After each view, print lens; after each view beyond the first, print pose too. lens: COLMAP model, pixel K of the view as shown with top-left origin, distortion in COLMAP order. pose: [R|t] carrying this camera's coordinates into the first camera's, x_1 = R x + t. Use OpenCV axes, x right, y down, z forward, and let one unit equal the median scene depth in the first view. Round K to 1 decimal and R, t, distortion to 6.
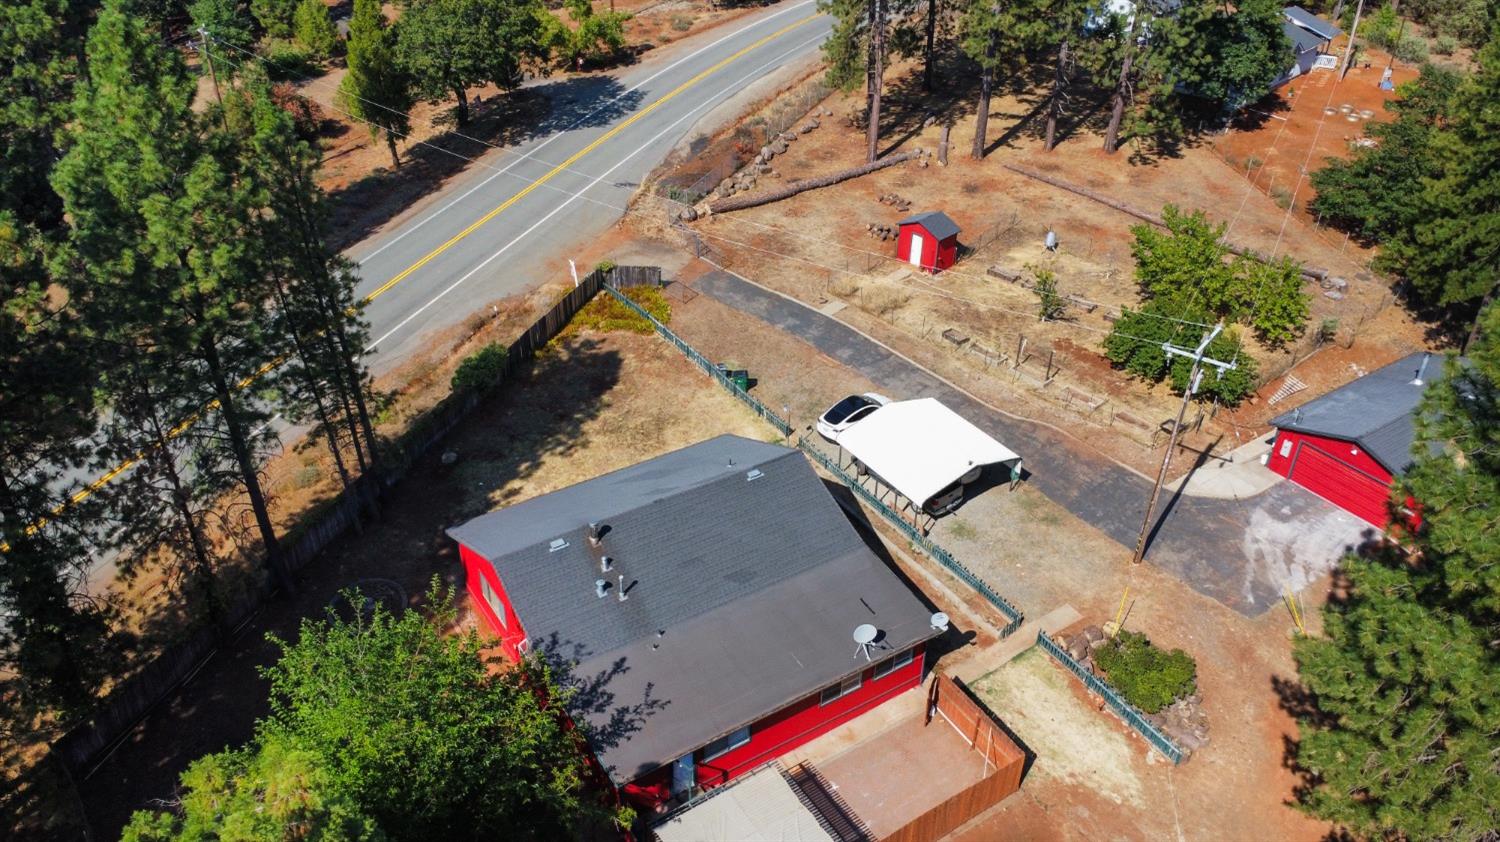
lens RADIAL K [[1115.5, 0, 736.6], [0, 1115.5, 417.2], [0, 0, 1]] dist [0.000494, -0.005955]
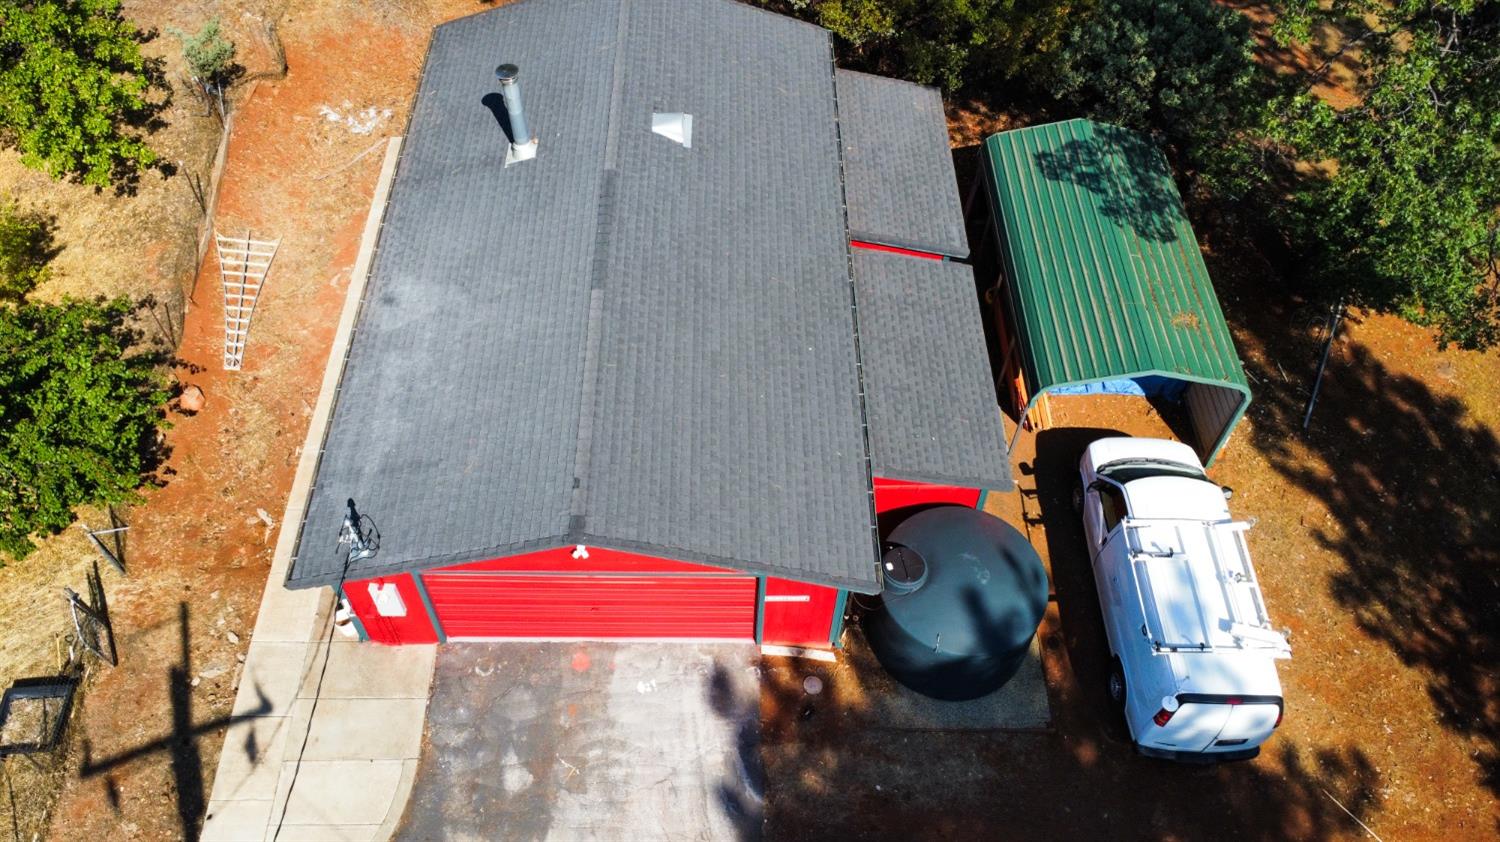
lens RADIAL K [[1115.5, 0, 748.6], [0, 1115.5, 419.8], [0, 0, 1]] dist [0.000494, -0.005955]
pose [[0.540634, -0.650242, 0.533761, 0.401364], [0.415092, 0.758054, 0.503044, -0.120965], [-0.731720, -0.050403, 0.679740, 0.695702]]
